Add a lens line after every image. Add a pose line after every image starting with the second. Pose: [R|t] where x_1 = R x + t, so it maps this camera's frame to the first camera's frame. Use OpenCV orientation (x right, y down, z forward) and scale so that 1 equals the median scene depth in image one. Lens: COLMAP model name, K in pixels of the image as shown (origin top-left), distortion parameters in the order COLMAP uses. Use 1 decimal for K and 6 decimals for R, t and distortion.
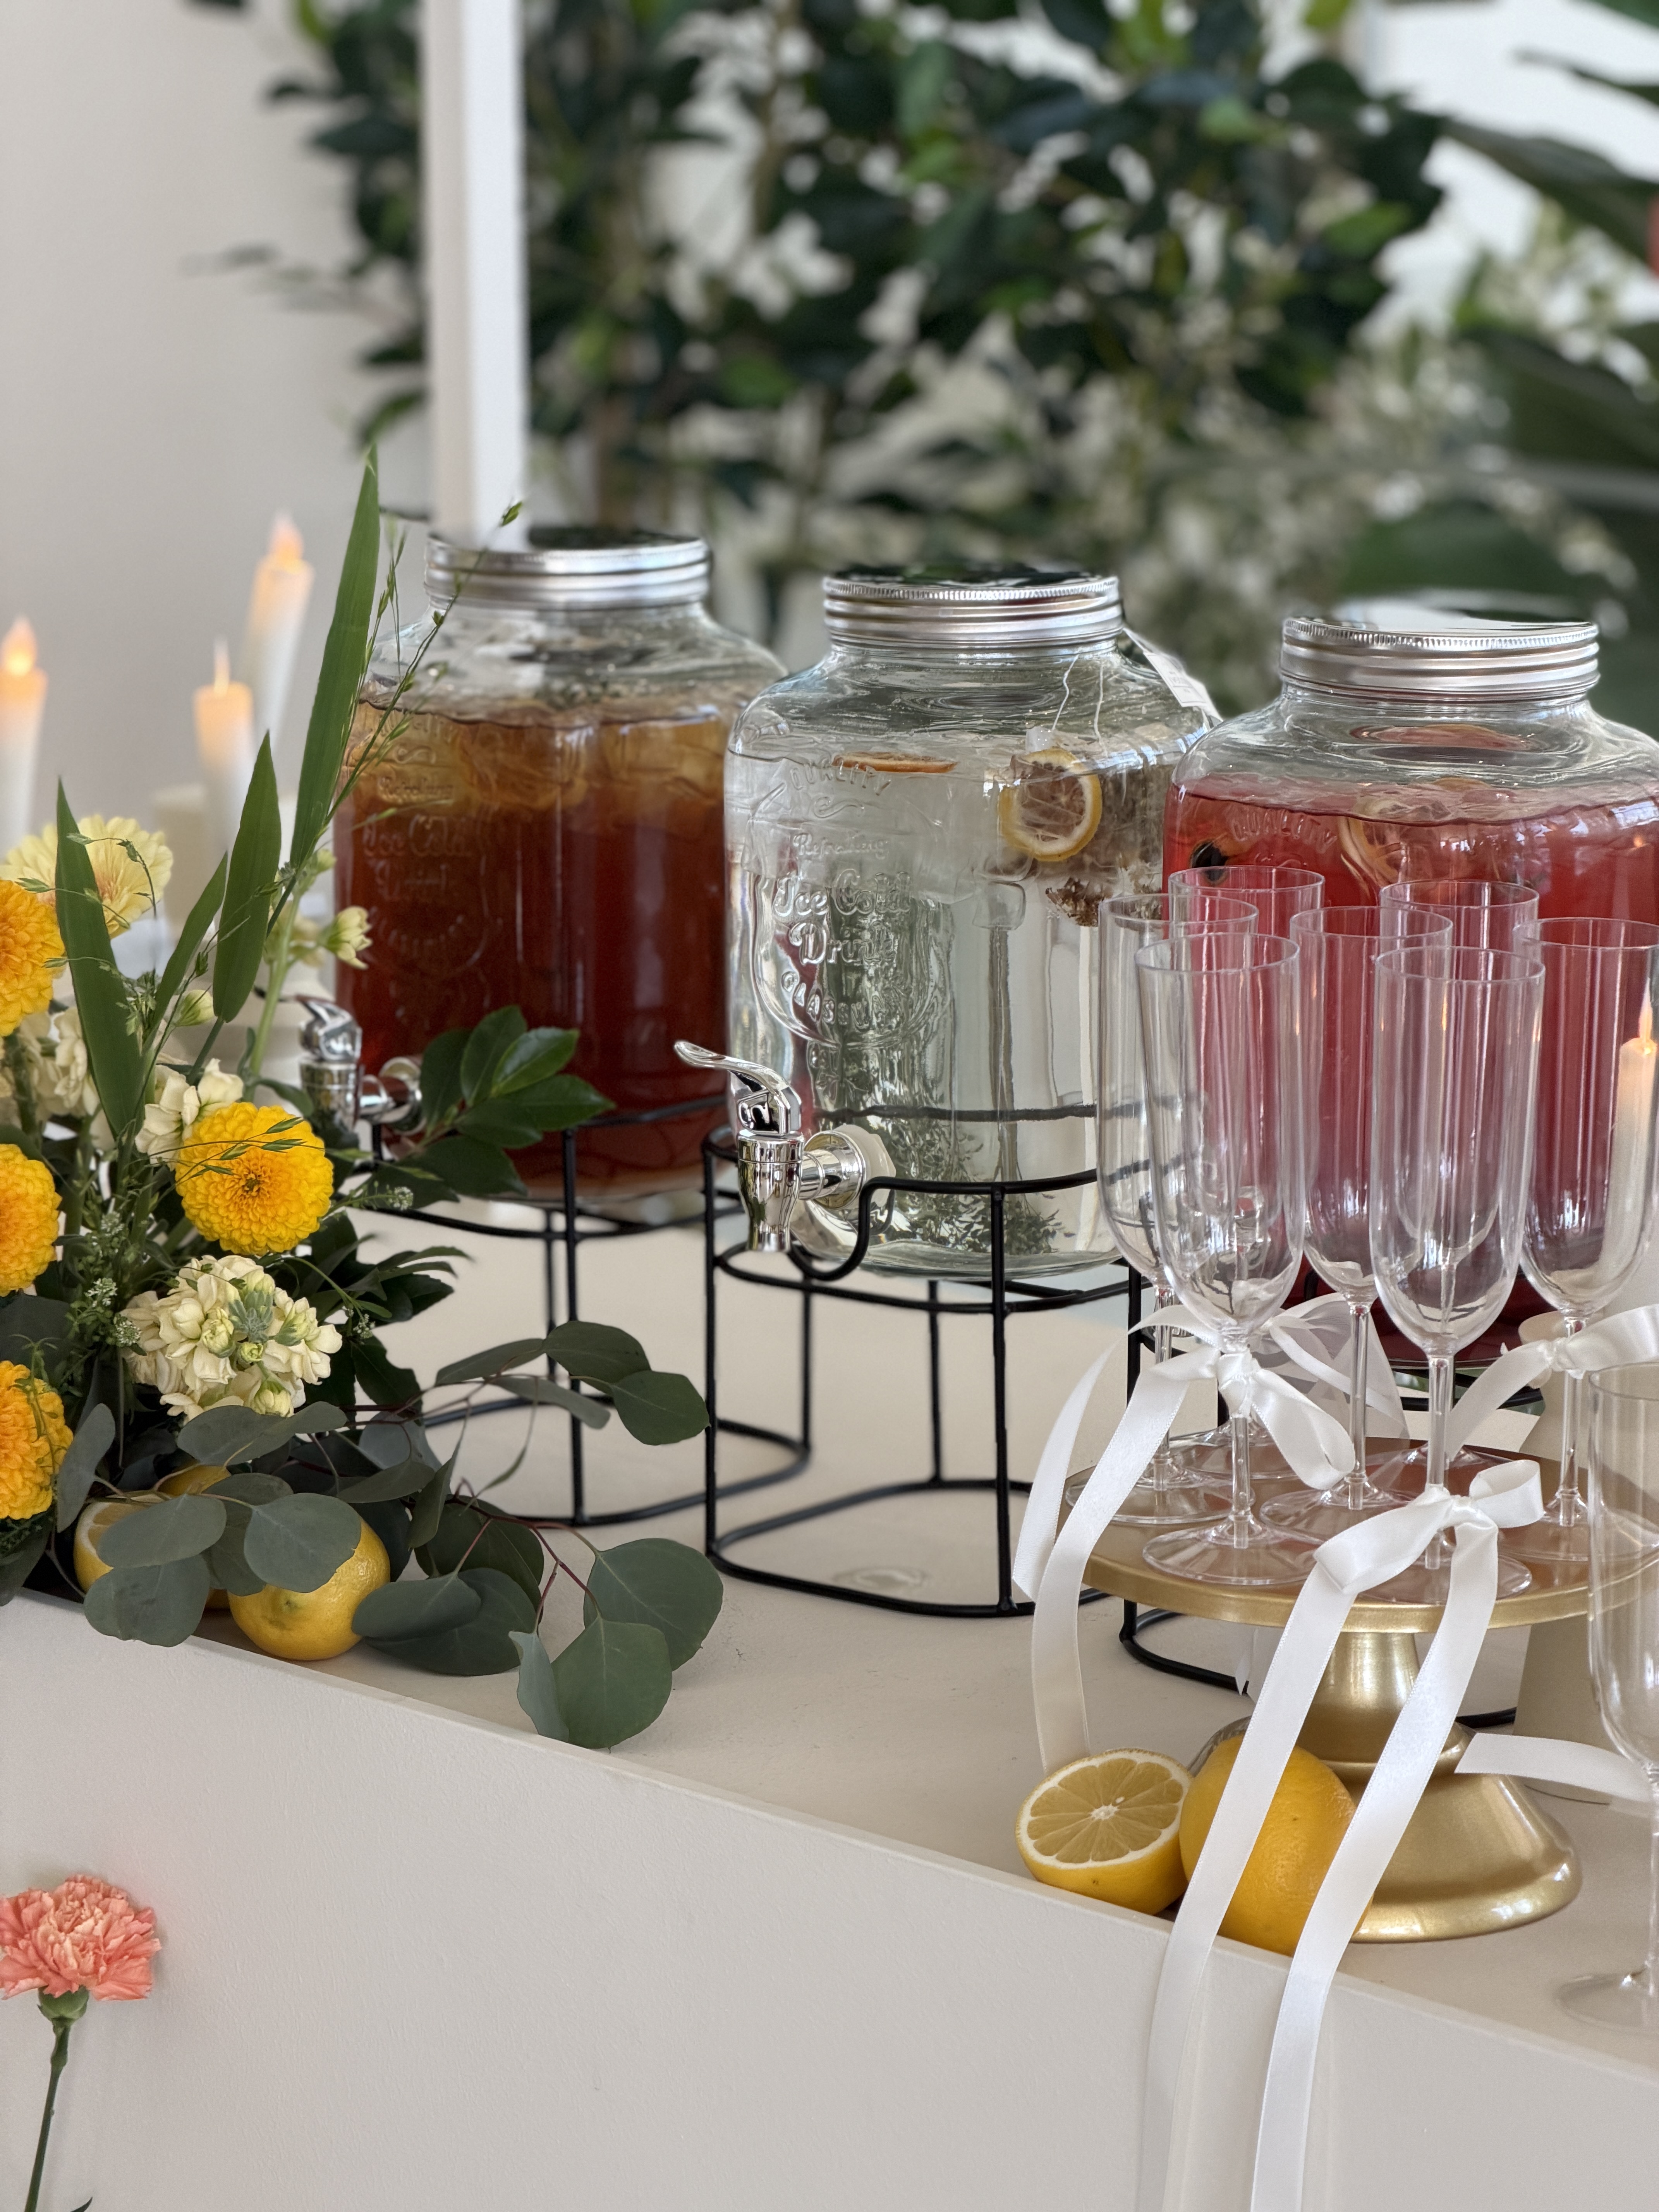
lens RADIAL K [[6792.3, 0, 829.5], [0, 6792.3, 1106.0], [0, 0, 1]] dist [0.164956, 1.006692]
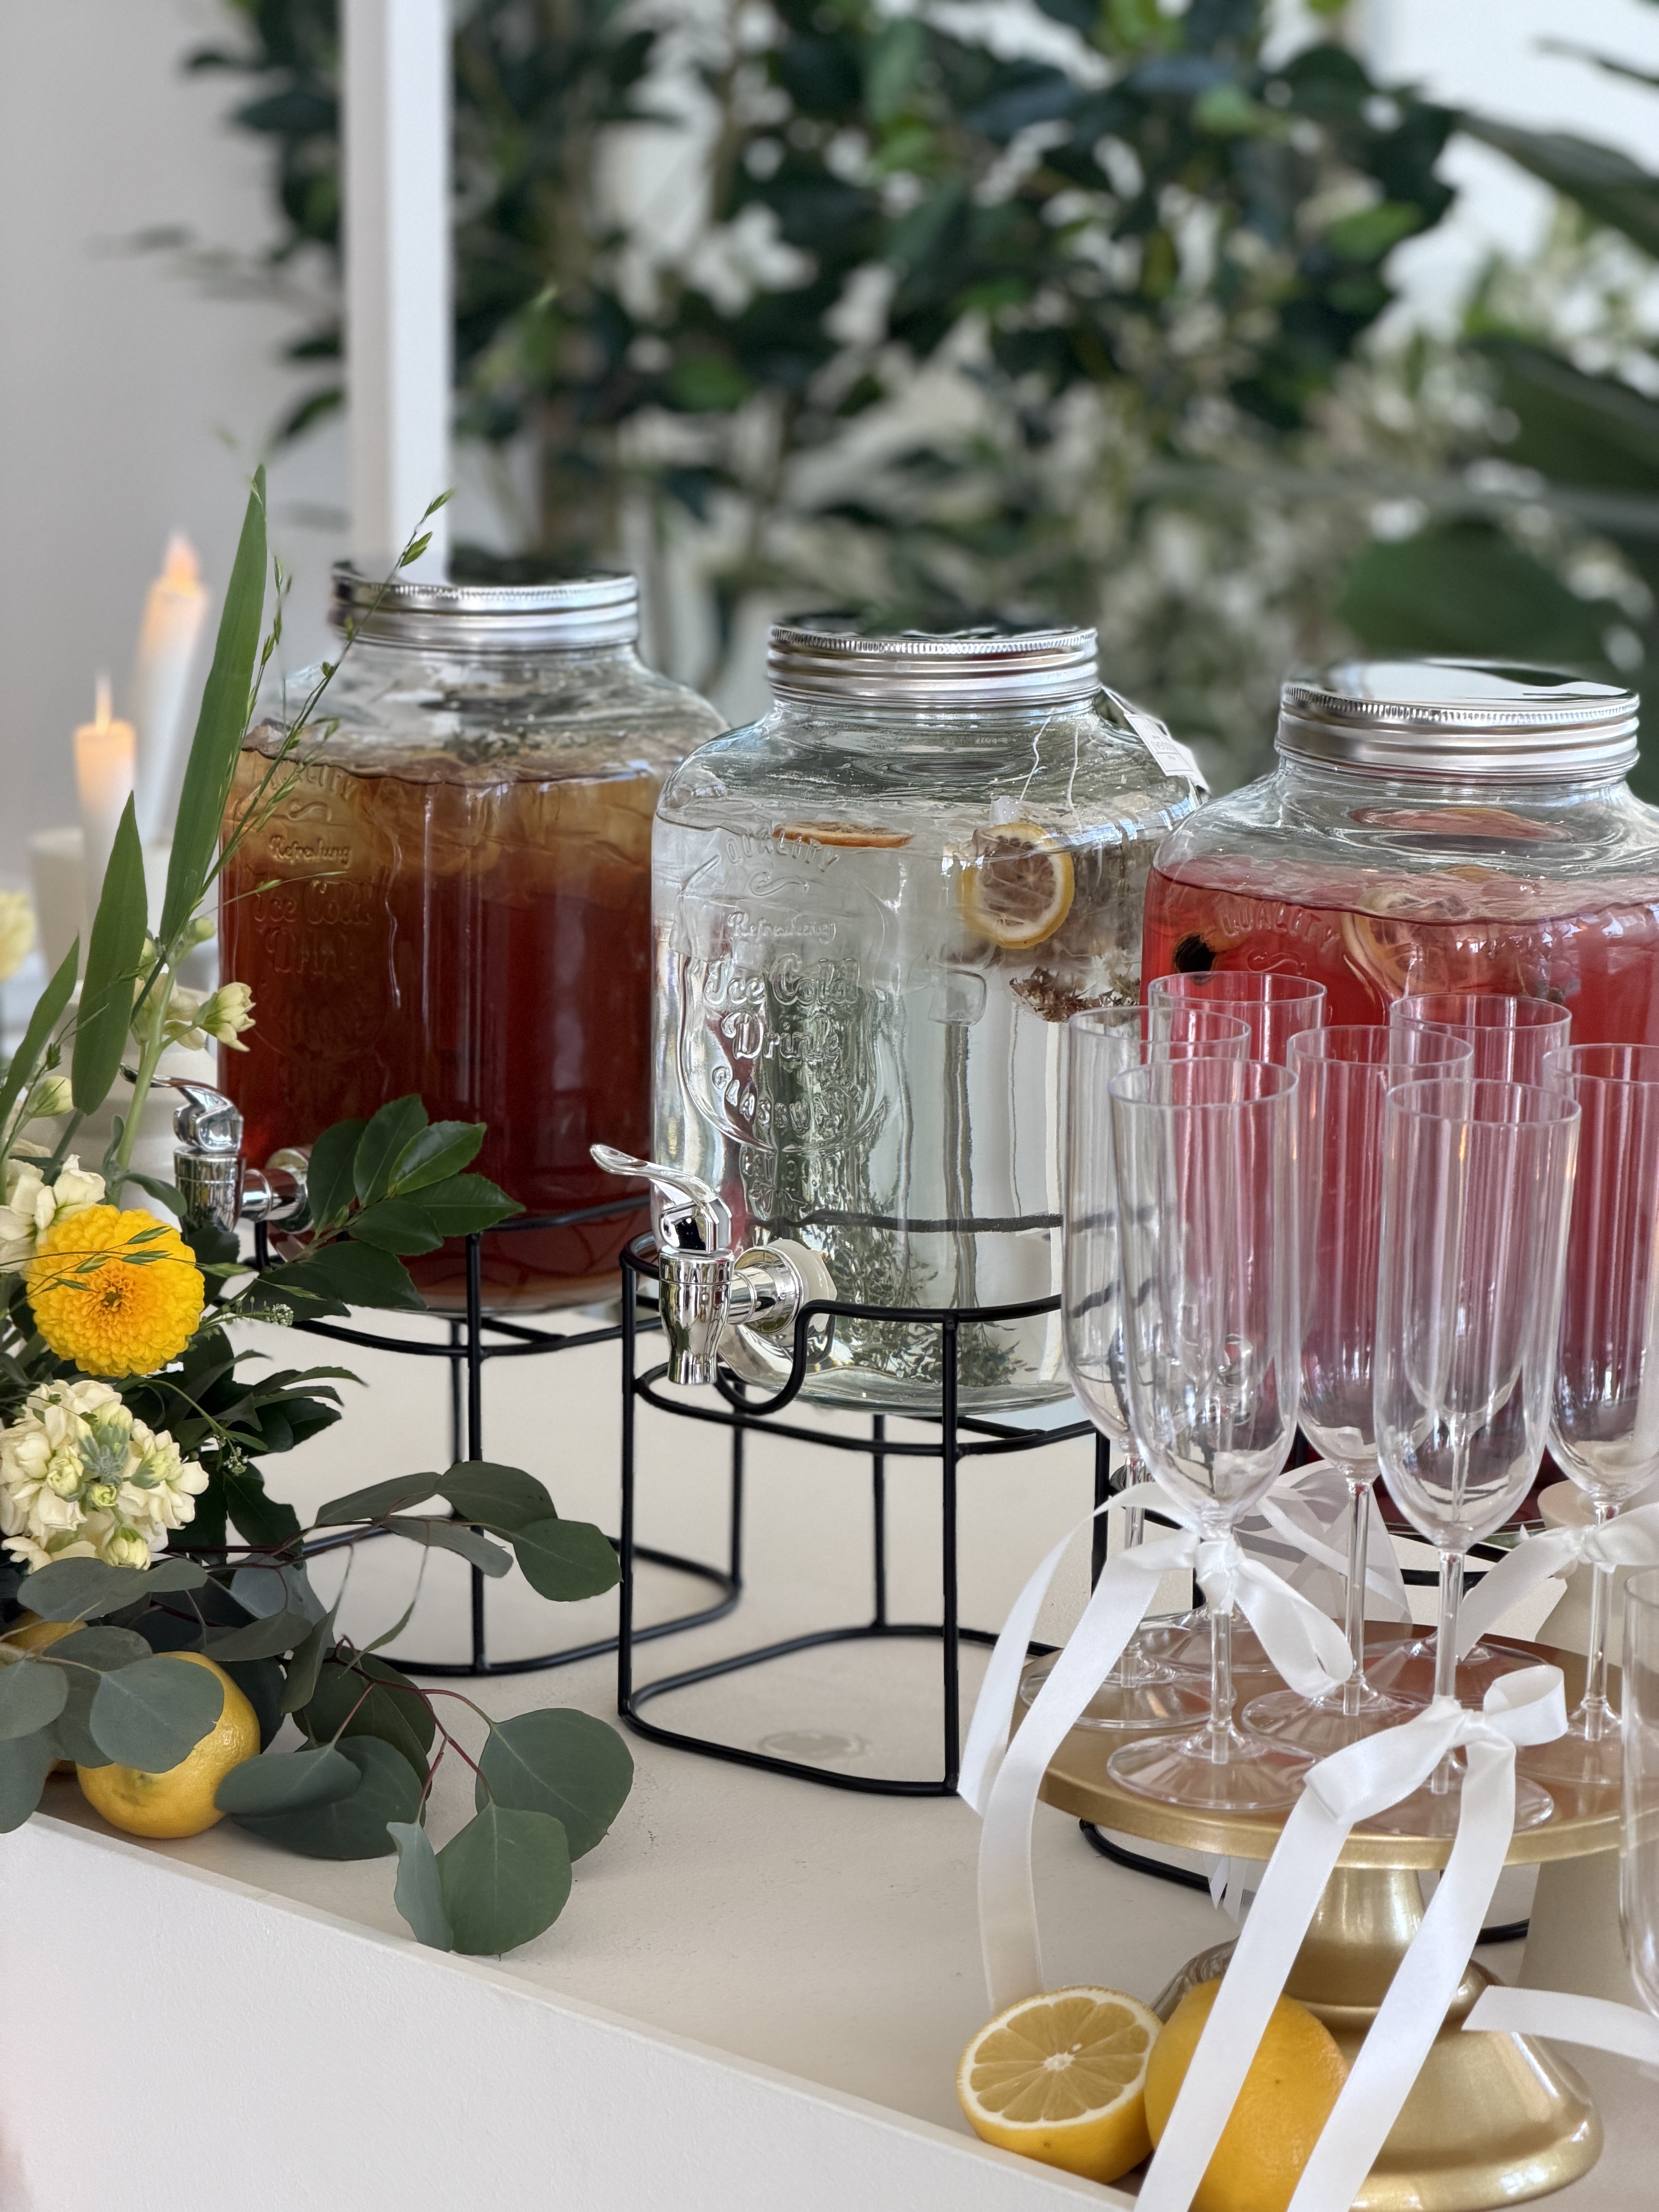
lens RADIAL K [[6831.6, 0, 829.5], [0, 6831.6, 1106.0], [0, 0, 1]] dist [0.152066, 1.539136]
pose [[0.999871, 0.015471, 0.004303, 0.004524], [-0.015489, 0.999872, 0.004080, -0.018509], [-0.004239, -0.004147, 0.999982, 0.103847]]
